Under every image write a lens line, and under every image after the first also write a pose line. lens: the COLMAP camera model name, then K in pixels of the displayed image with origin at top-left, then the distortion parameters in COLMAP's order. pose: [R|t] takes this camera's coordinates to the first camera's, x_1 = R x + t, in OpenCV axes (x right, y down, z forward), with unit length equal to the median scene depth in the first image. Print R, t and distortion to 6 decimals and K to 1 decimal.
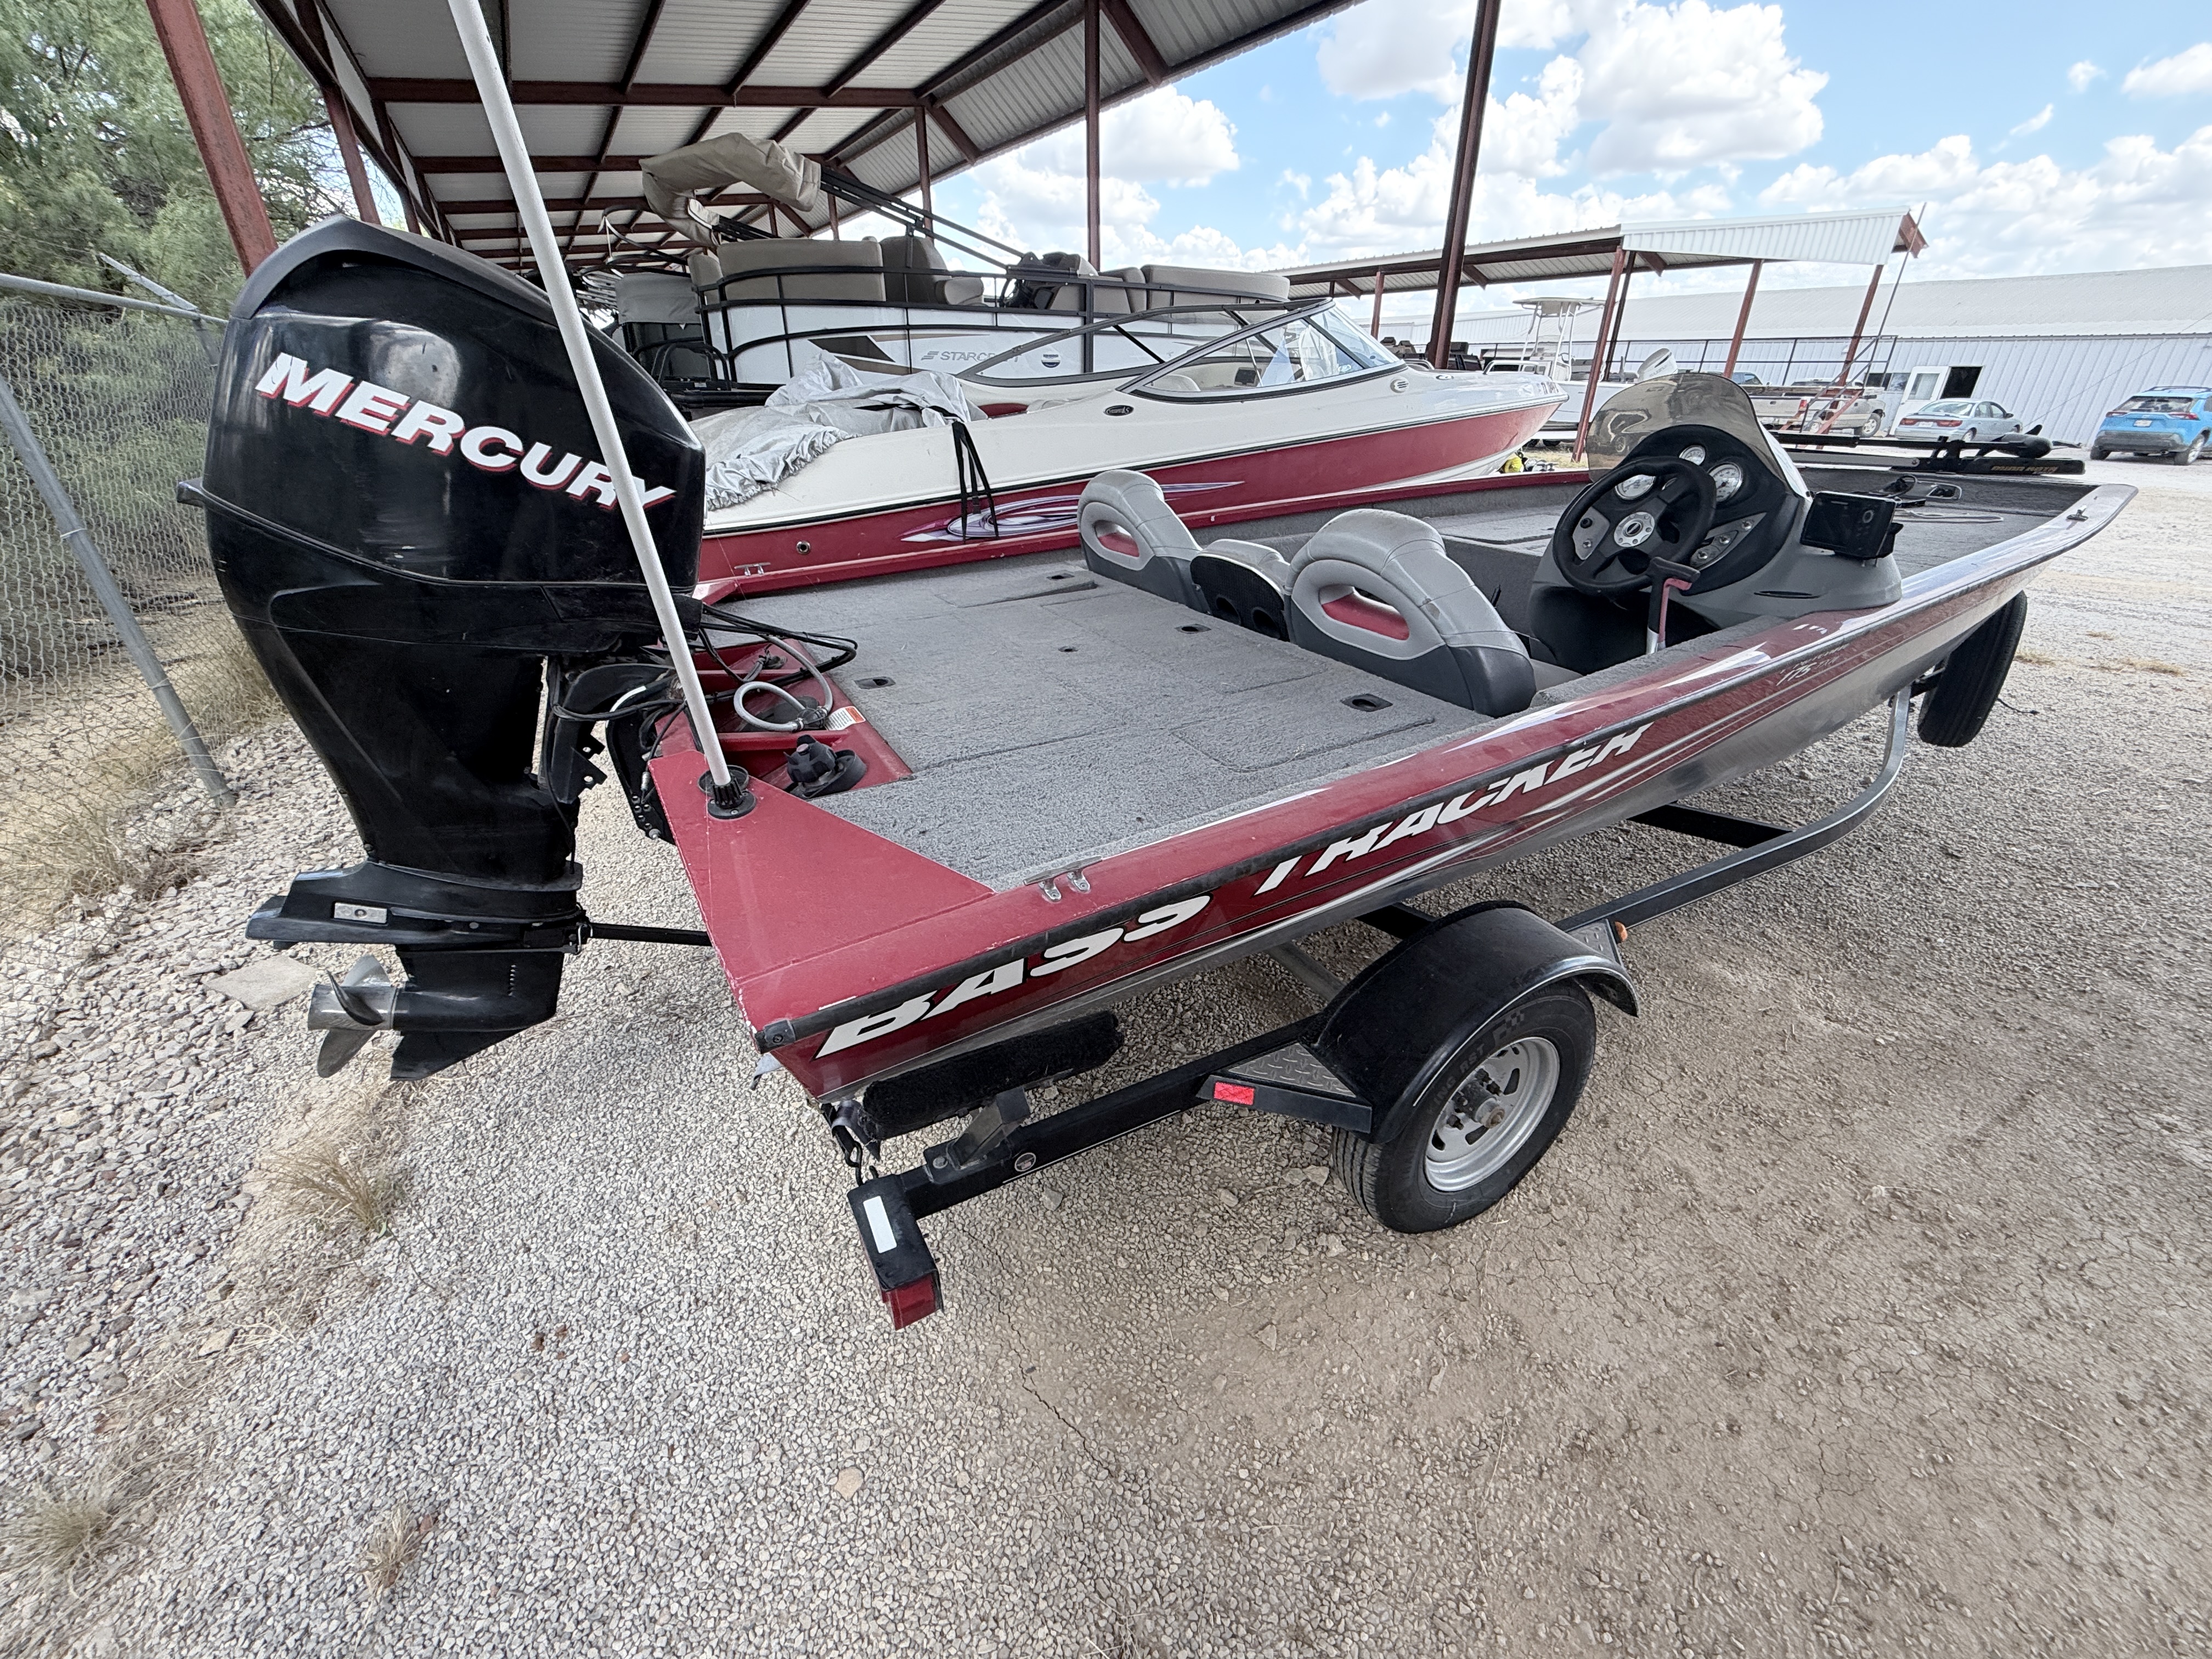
lens RADIAL K [[877.6, 0, 1106.0], [0, 877.6, 829.5], [0, 0, 1]] dist [0.001875, 0.000007]
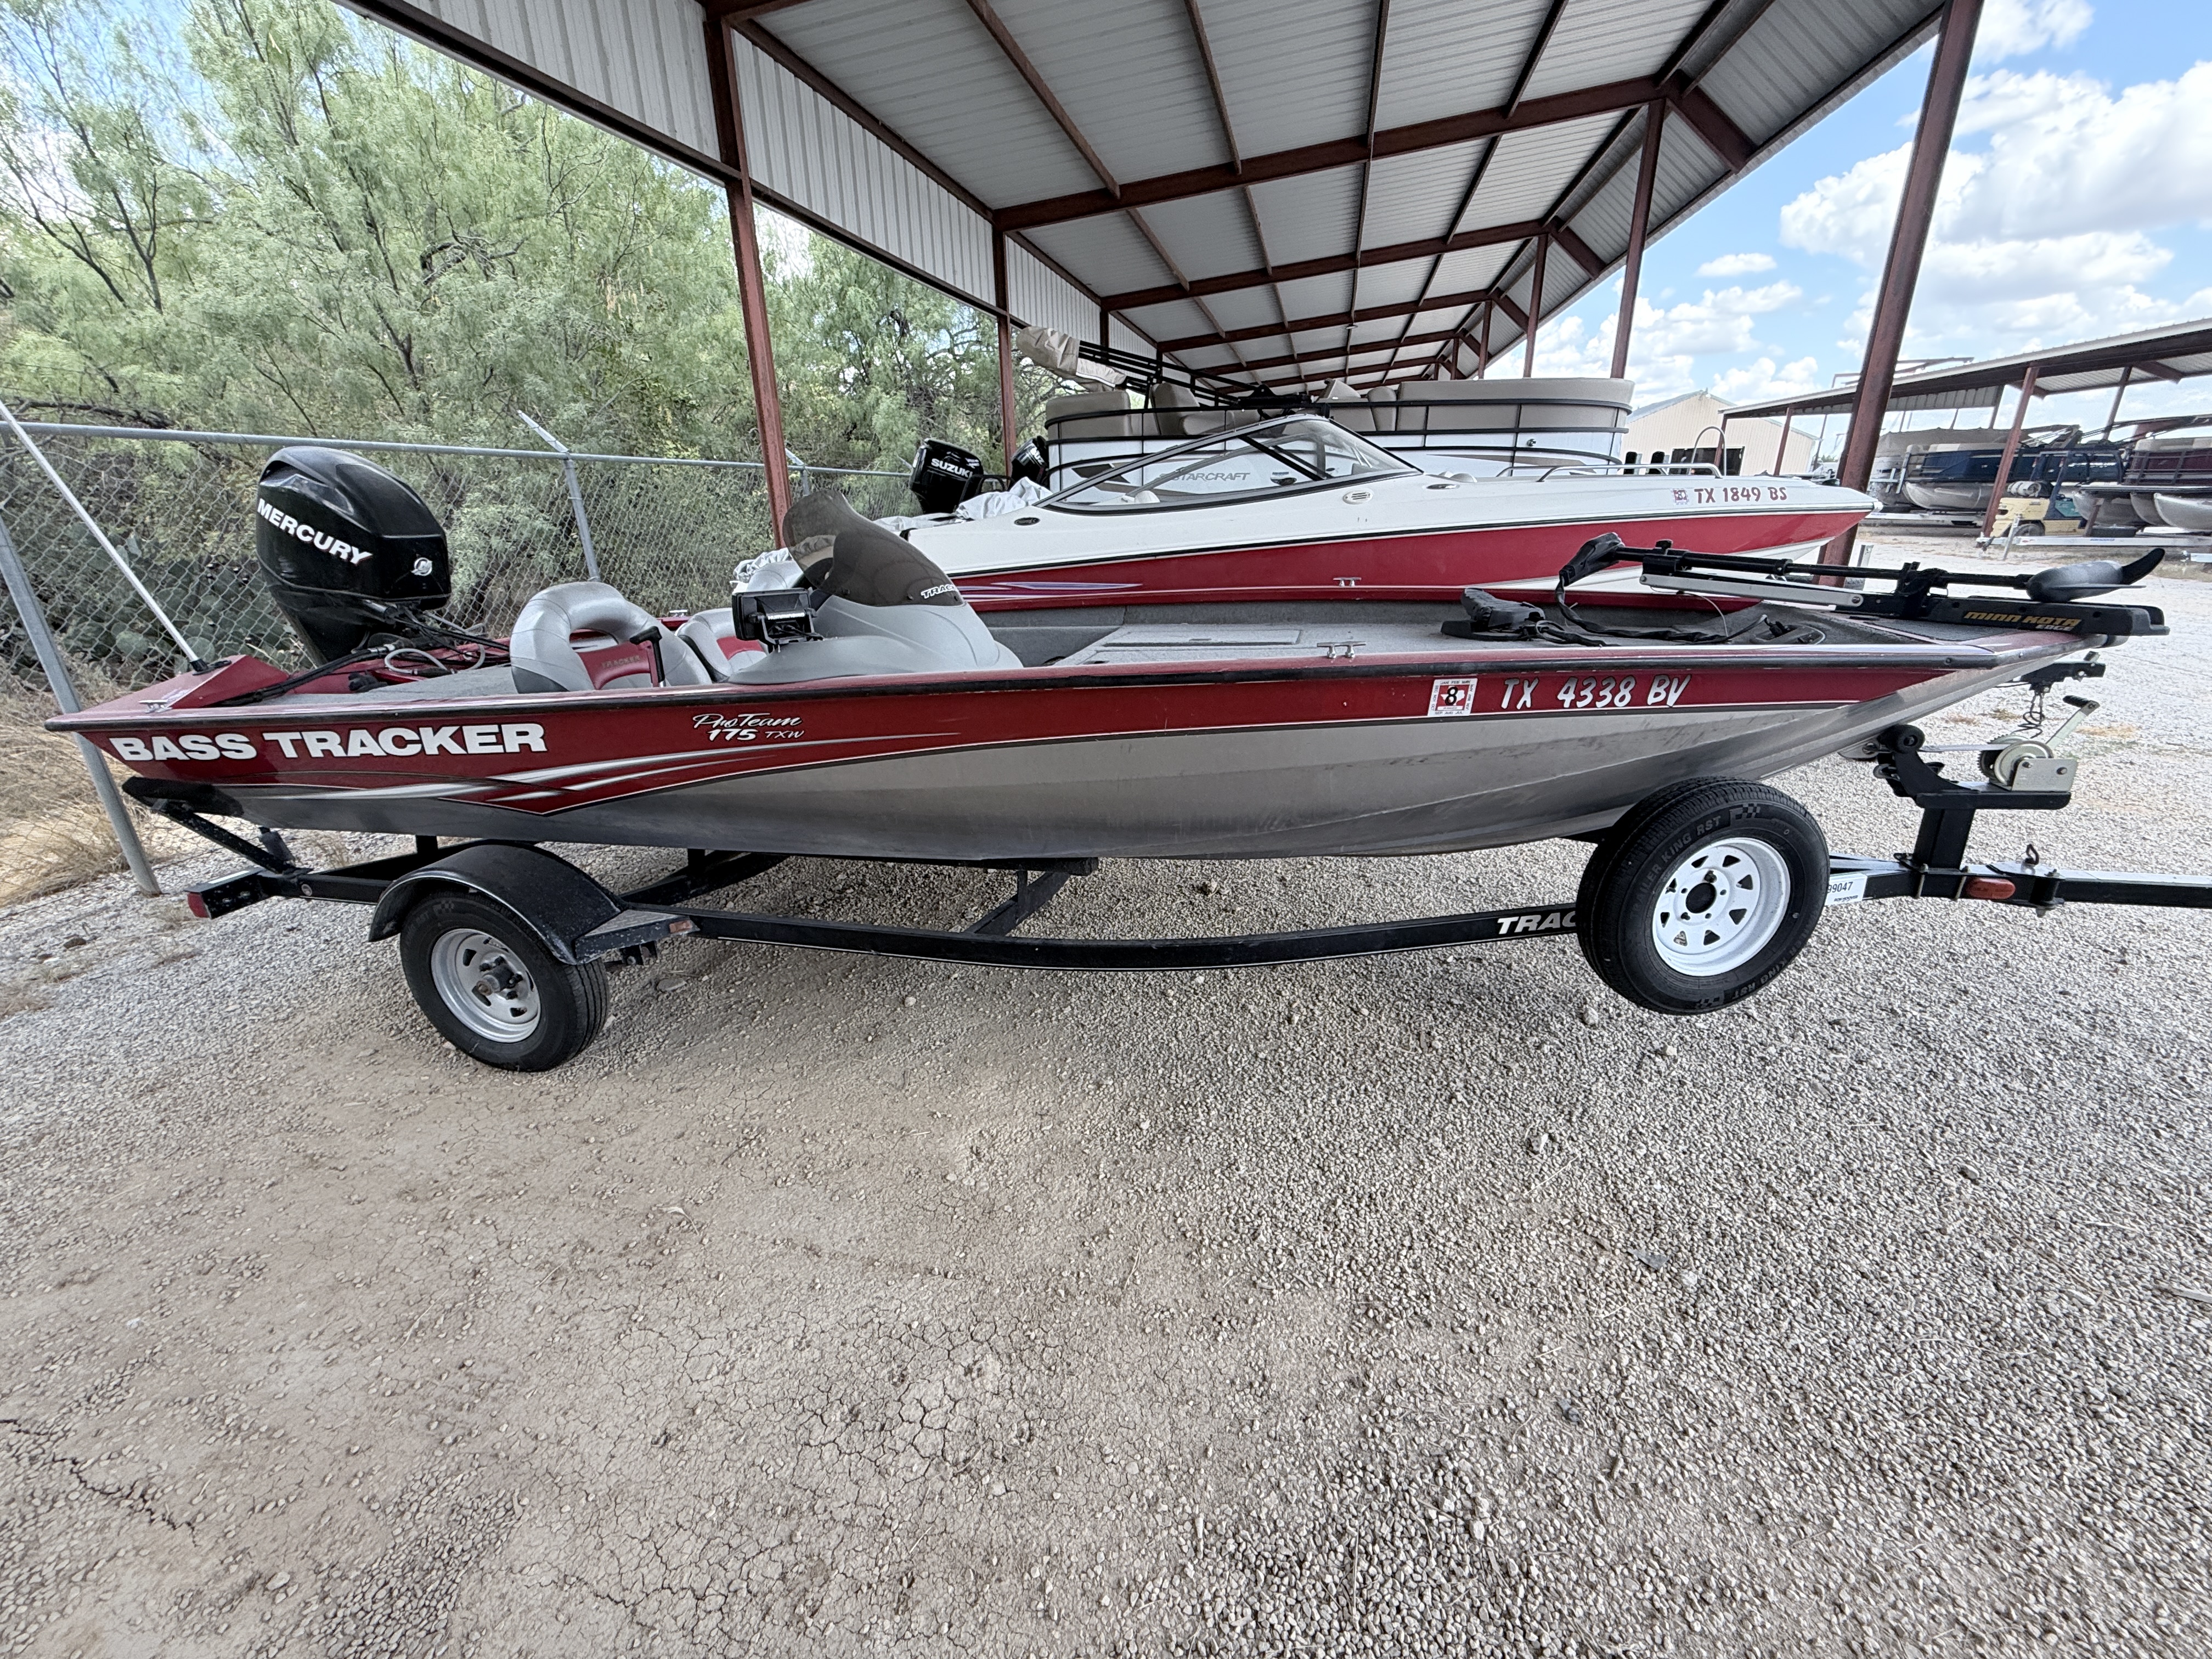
lens RADIAL K [[877.6, 0, 1106.0], [0, 877.6, 829.5], [0, 0, 1]] dist [0.001875, 0.000007]
pose [[0.752906, 0.221140, -0.619863, 1.288192], [-0.286764, 0.957979, -0.006548, -0.128364], [0.592368, 0.182684, 0.784683, 0.263931]]
